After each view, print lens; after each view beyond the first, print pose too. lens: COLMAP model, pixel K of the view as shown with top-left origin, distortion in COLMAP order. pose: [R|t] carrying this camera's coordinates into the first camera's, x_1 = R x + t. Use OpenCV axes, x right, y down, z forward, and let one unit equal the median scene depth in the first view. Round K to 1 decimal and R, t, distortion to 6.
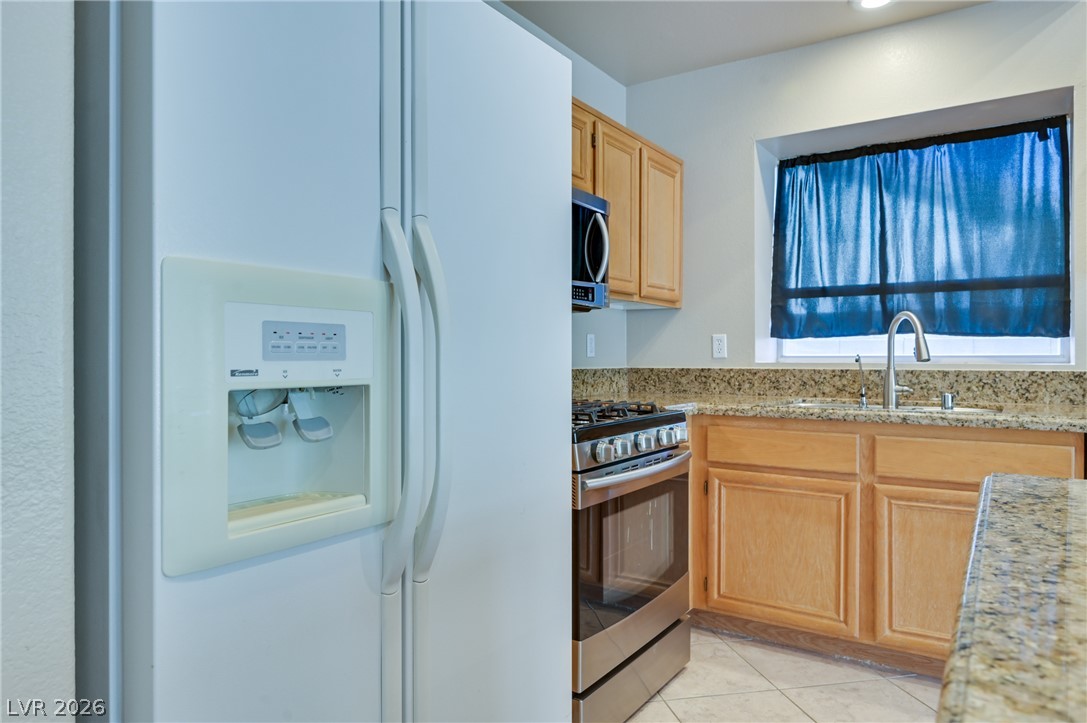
lens RADIAL K [[699.6, 0, 459.8], [0, 699.6, 357.4], [0, 0, 1]] dist [-0.000473, -0.002614]
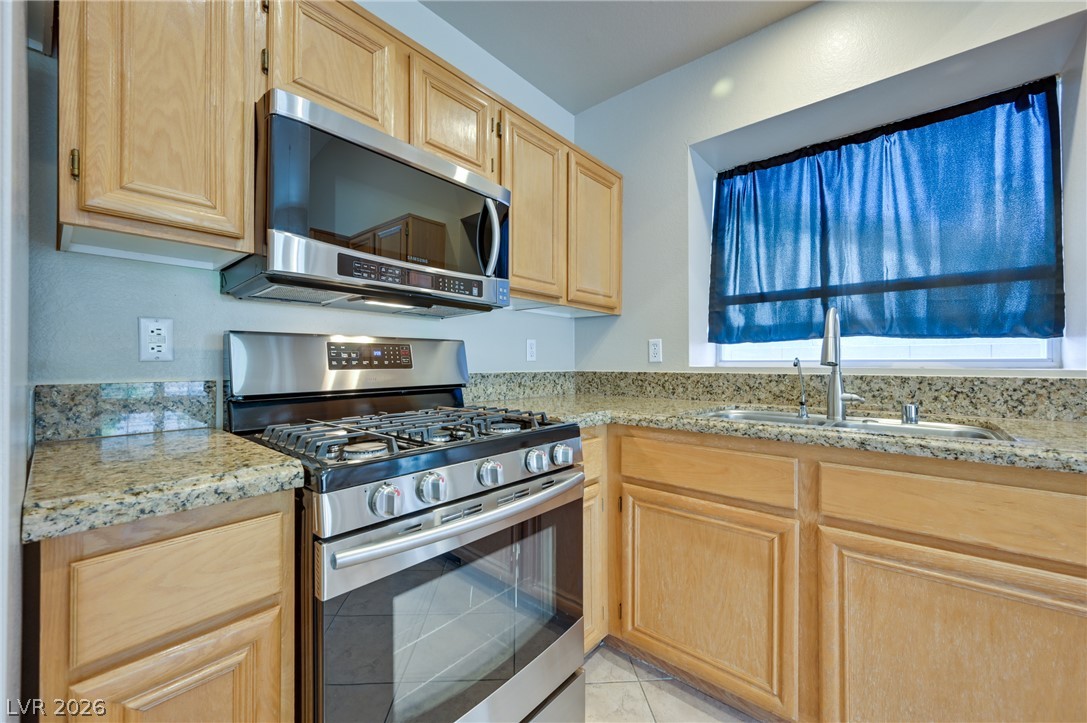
lens RADIAL K [[449.2, 0, 490.7], [0, 449.2, 359.6], [0, 0, 1]] dist [-0.000237, 0.000014]
pose [[0.996365, 0.001103, -0.085175, 0.230725], [-0.001747, 0.999970, -0.007496, 0.003065], [0.085164, 0.007617, 0.996338, 0.398567]]
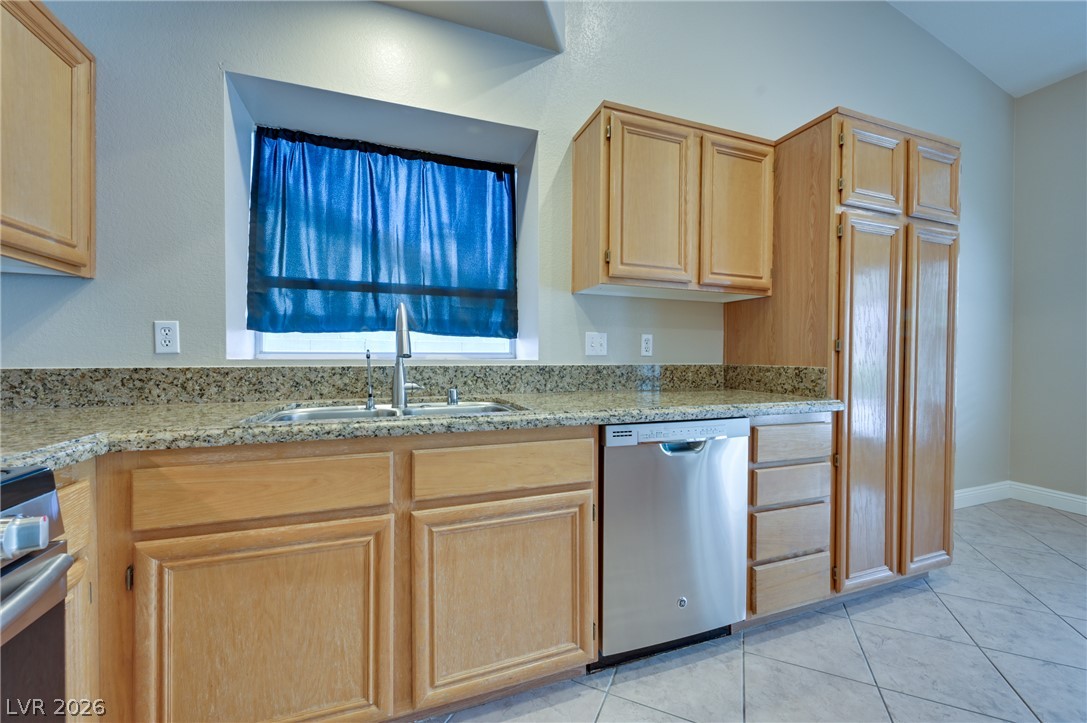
lens RADIAL K [[449.2, 0, 593.0], [0, 449.2, 360.7], [0, 0, 1]] dist [-0.000237, 0.000014]
pose [[0.456448, -0.006945, 0.889723, 0.196623], [-0.002459, 0.999956, 0.009066, 0.003820], [-0.889747, -0.006326, 0.456411, 0.489938]]
